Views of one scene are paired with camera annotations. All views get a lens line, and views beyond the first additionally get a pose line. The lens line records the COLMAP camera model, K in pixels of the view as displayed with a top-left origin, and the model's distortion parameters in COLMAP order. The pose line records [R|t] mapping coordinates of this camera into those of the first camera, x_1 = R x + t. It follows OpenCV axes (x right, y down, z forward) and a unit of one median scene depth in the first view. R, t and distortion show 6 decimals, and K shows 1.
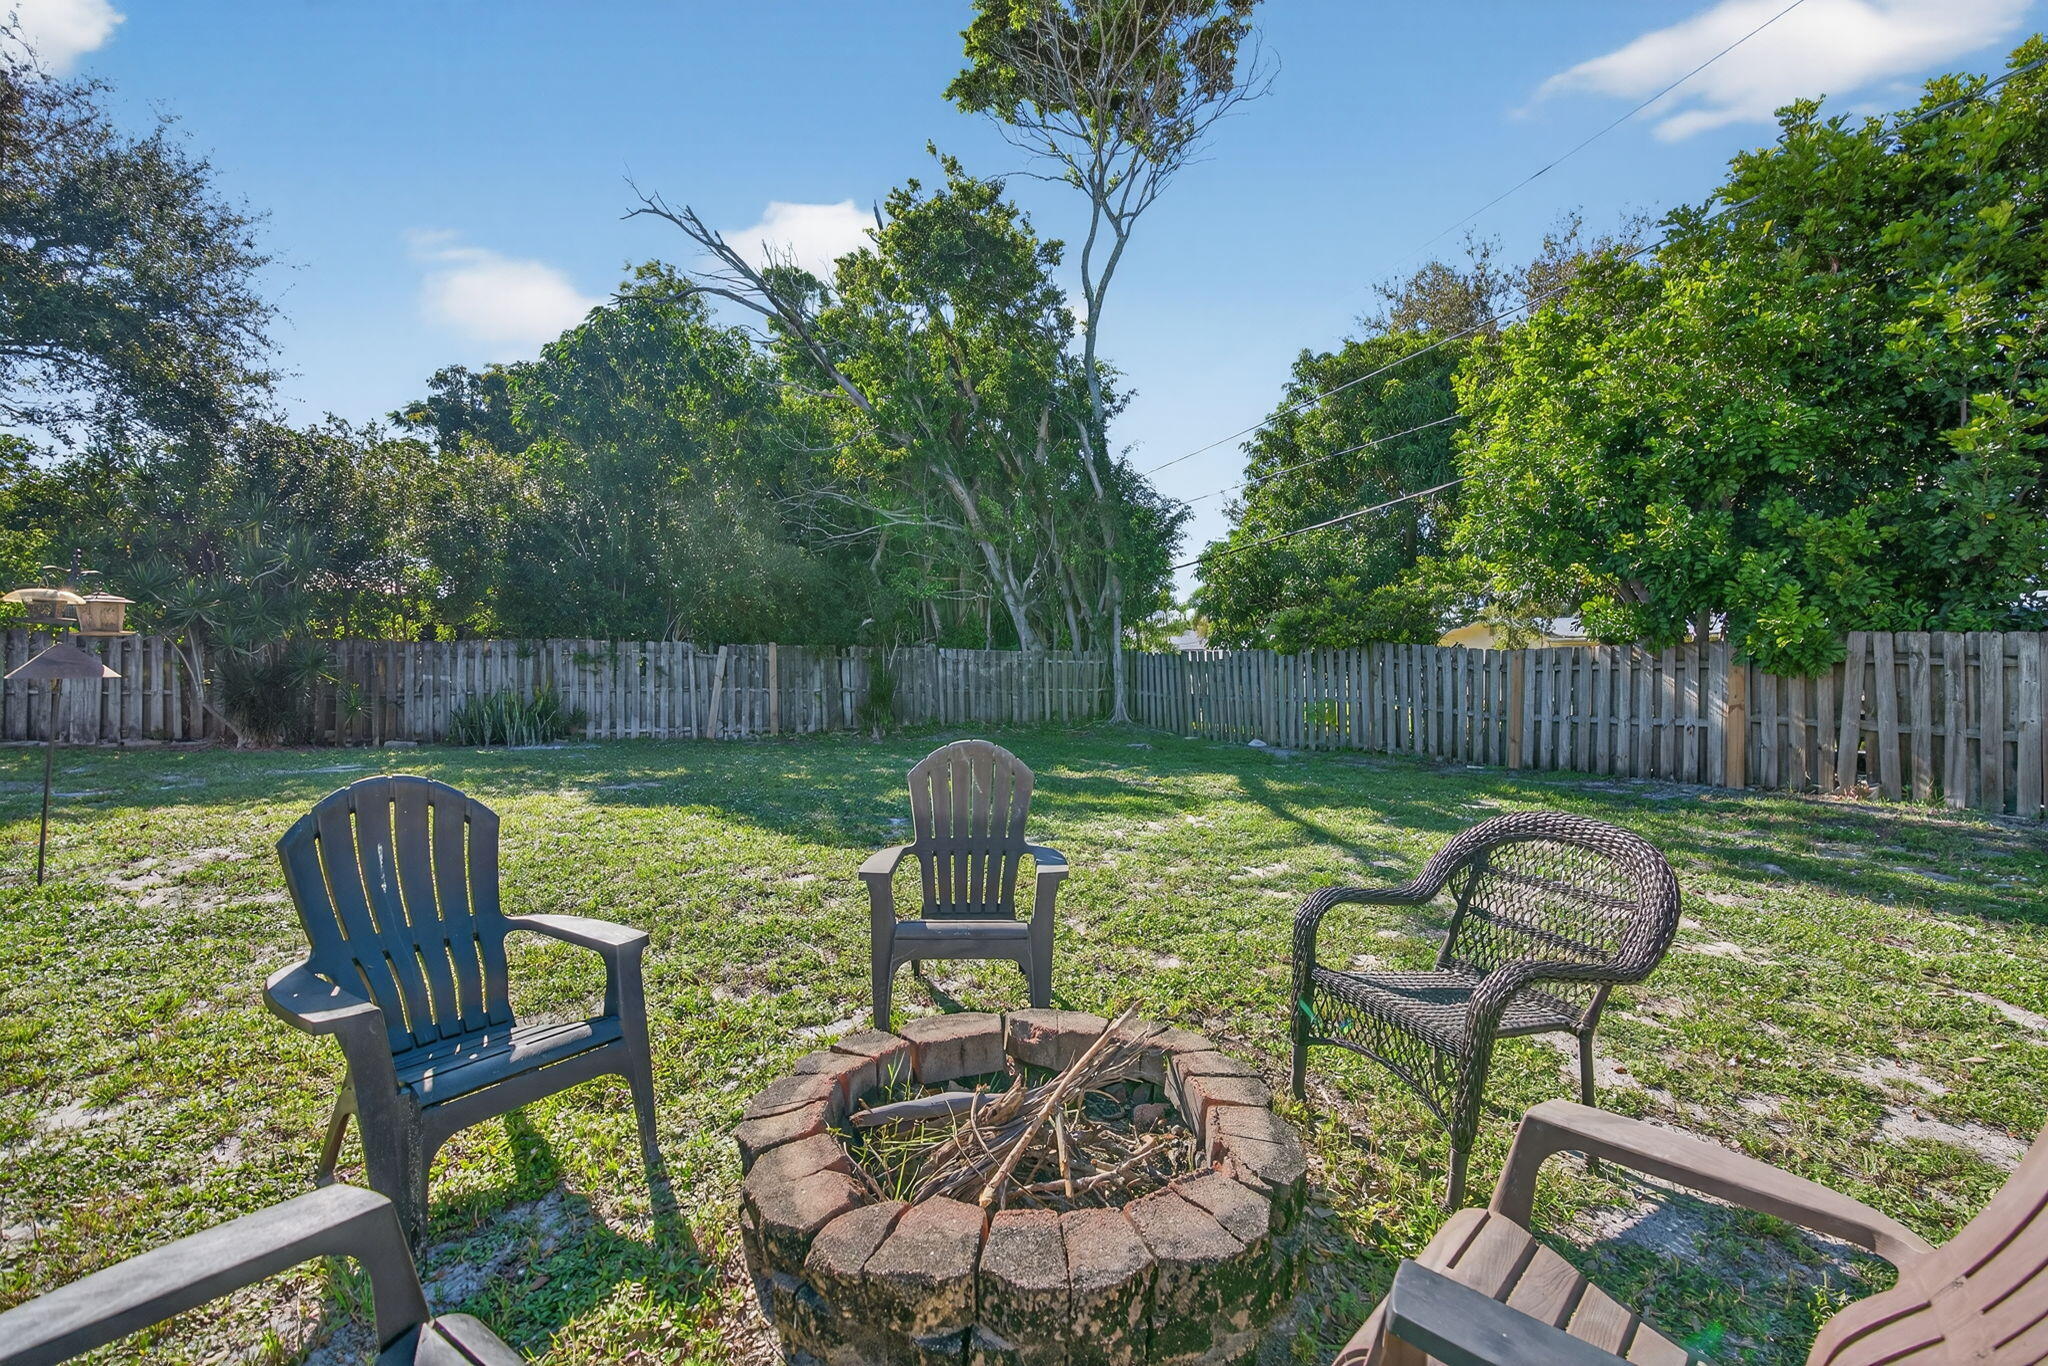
lens RADIAL K [[960.7, 0, 1030.8], [0, 960.7, 689.5], [0, 0, 1]] dist [-0.025086, 0.008557]
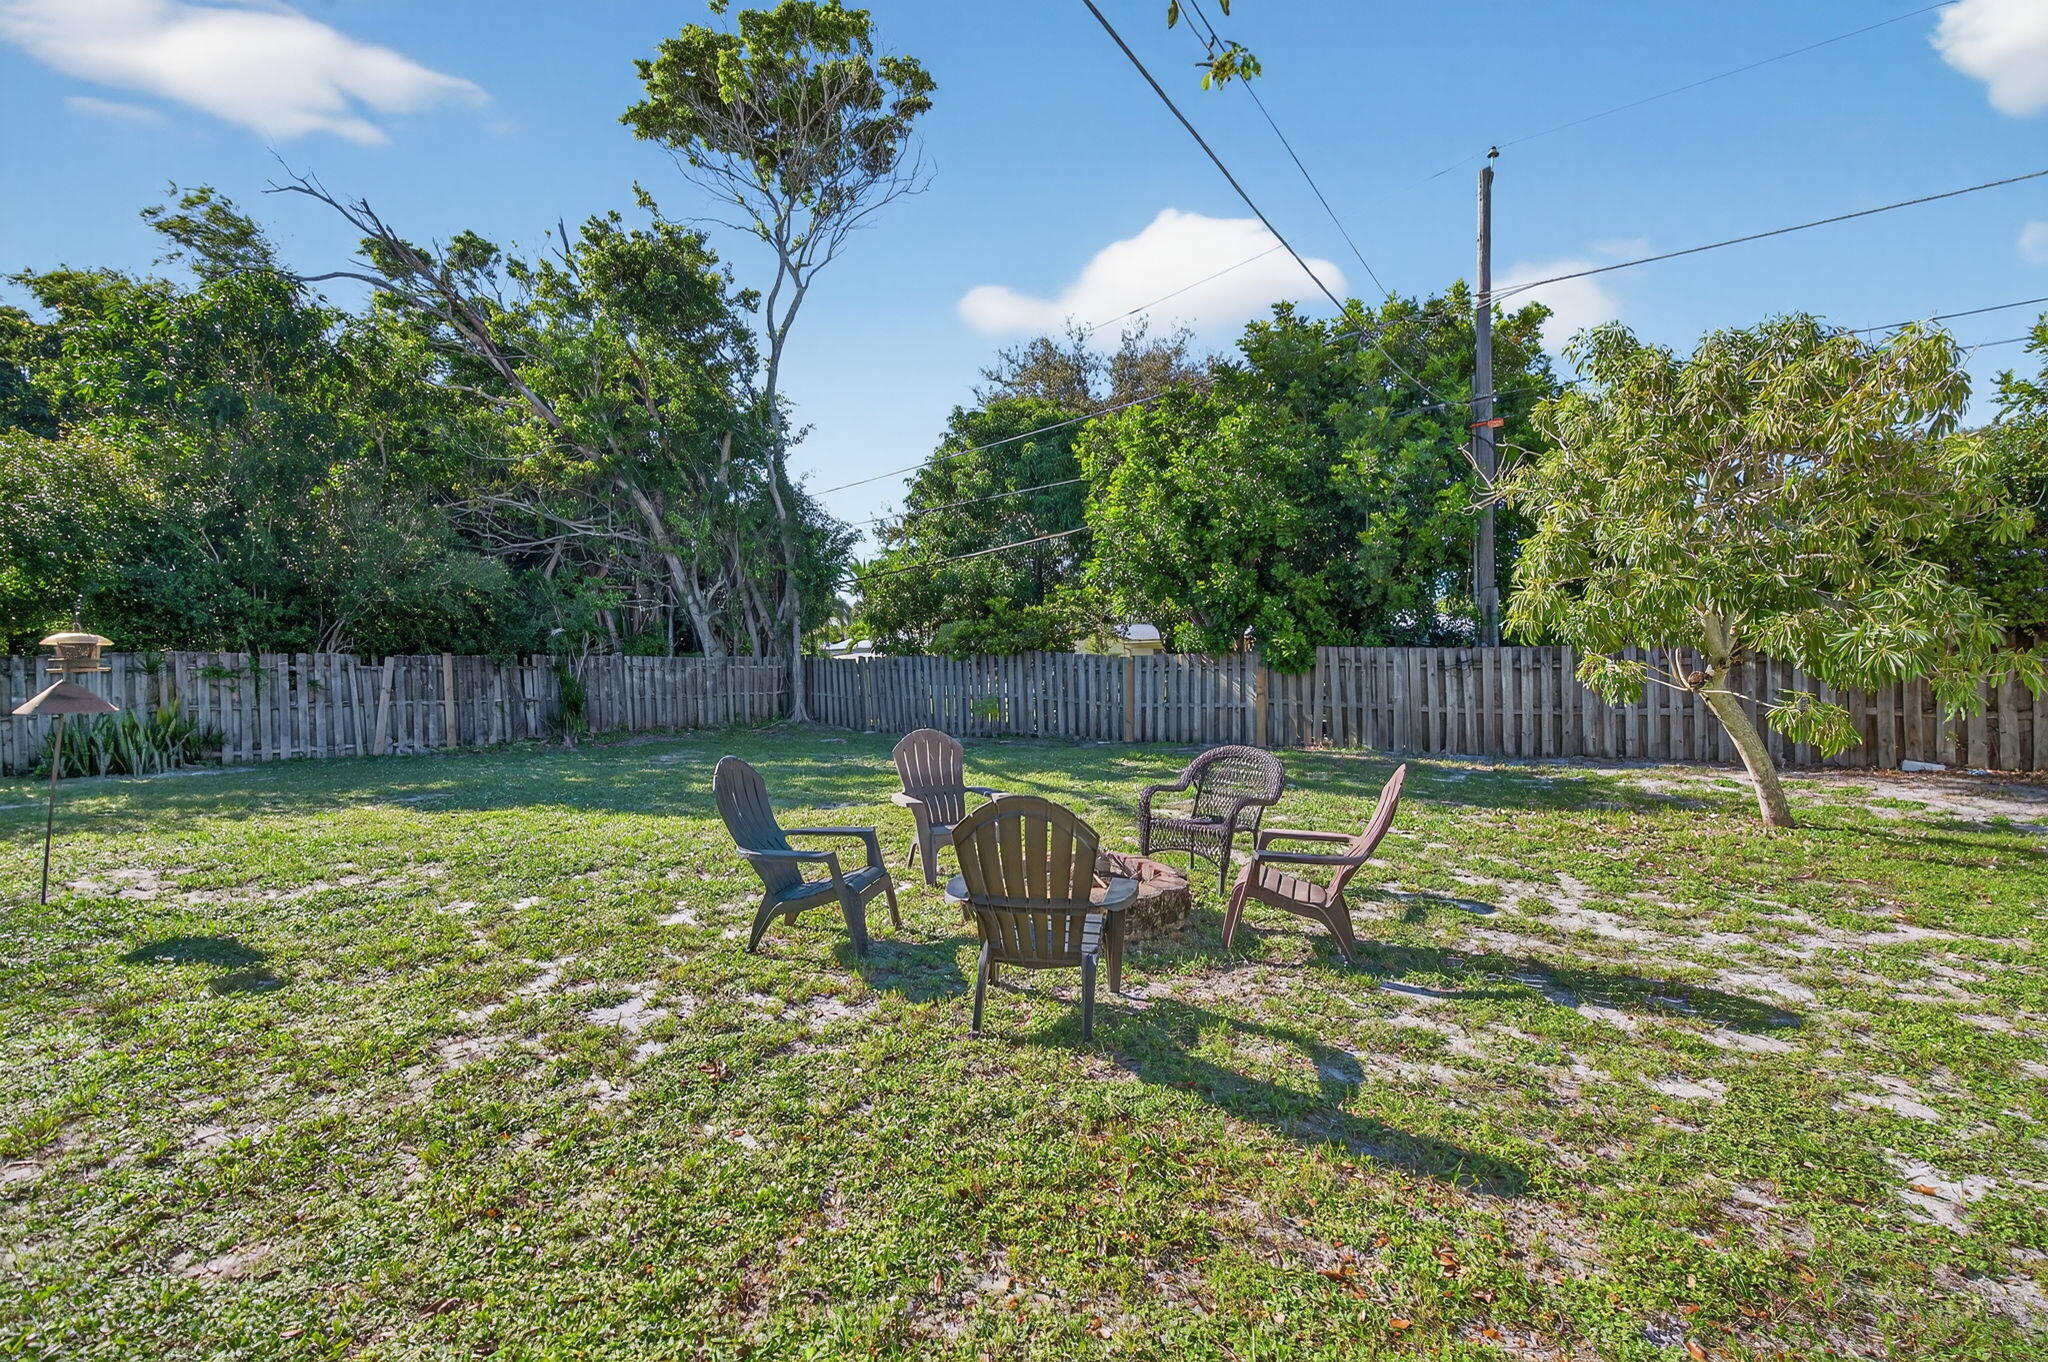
lens RADIAL K [[1312.0, 0, 1024.0], [0, 1312.0, 681.0], [0, 0, 1]] dist [-0.072038, 0.067405]
pose [[0.871775, -0.025033, 0.489266, -0.436469], [0.022183, 0.999686, 0.011623, -0.024761], [-0.489403, 0.000720, 0.872057, -0.460391]]
